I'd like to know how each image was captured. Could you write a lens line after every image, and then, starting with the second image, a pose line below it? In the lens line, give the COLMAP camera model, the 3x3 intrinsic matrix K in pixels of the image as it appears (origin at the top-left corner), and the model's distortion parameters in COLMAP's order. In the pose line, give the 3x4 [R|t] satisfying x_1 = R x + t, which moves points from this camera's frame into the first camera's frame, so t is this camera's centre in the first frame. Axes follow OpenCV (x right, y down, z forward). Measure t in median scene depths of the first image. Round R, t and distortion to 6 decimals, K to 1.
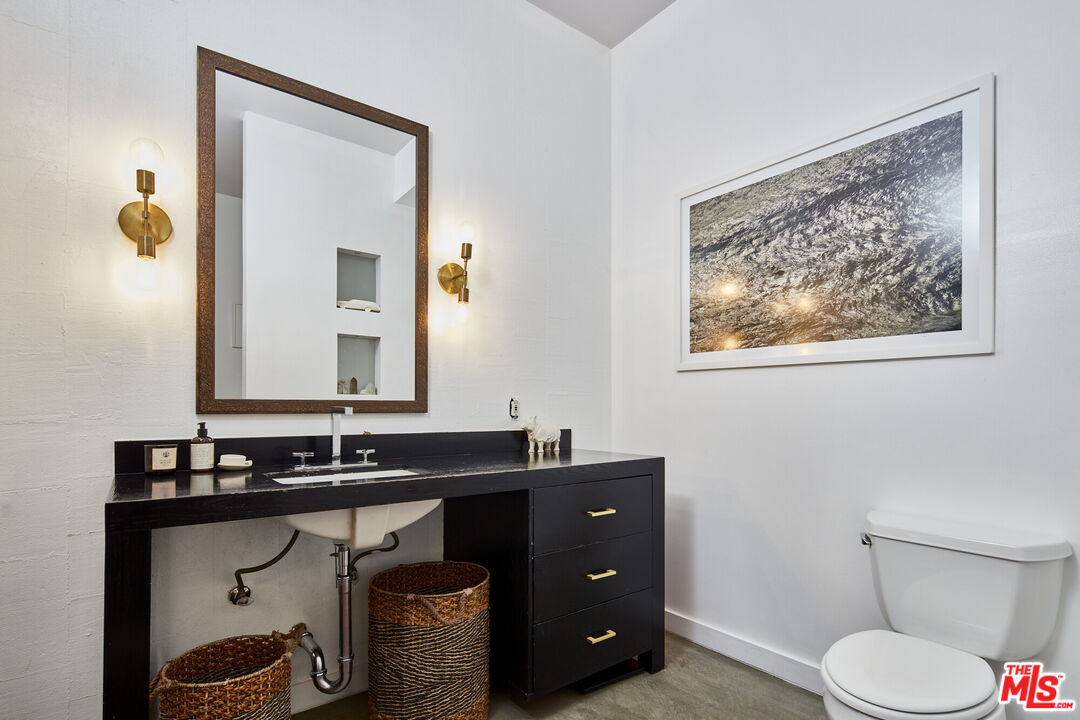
lens RADIAL K [[522.6, 0, 556.4], [0, 522.6, 402.4], [0, 0, 1]] dist [-0.002330, -0.000105]
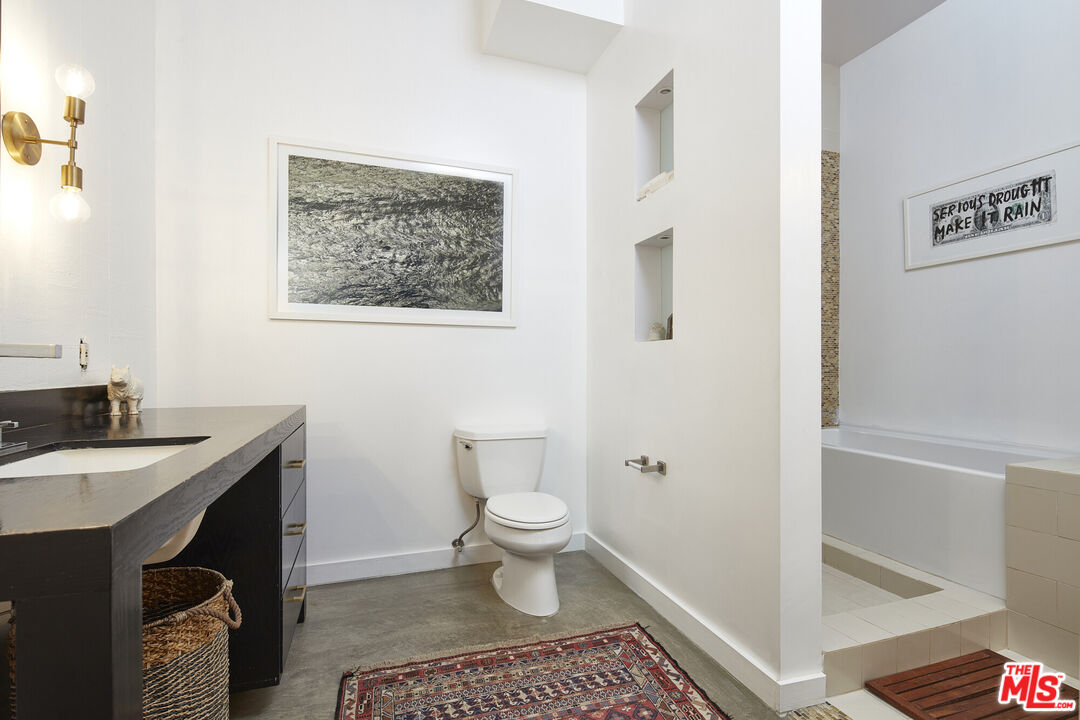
lens RADIAL K [[522.6, 0, 544.3], [0, 522.6, 363.4], [0, 0, 1]] dist [-0.002330, -0.000105]
pose [[0.330555, 0.003222, 0.943781, -0.639191], [-0.009179, 0.999958, -0.000199, 0.022637], [-0.943742, -0.008597, 0.330570, 0.251510]]
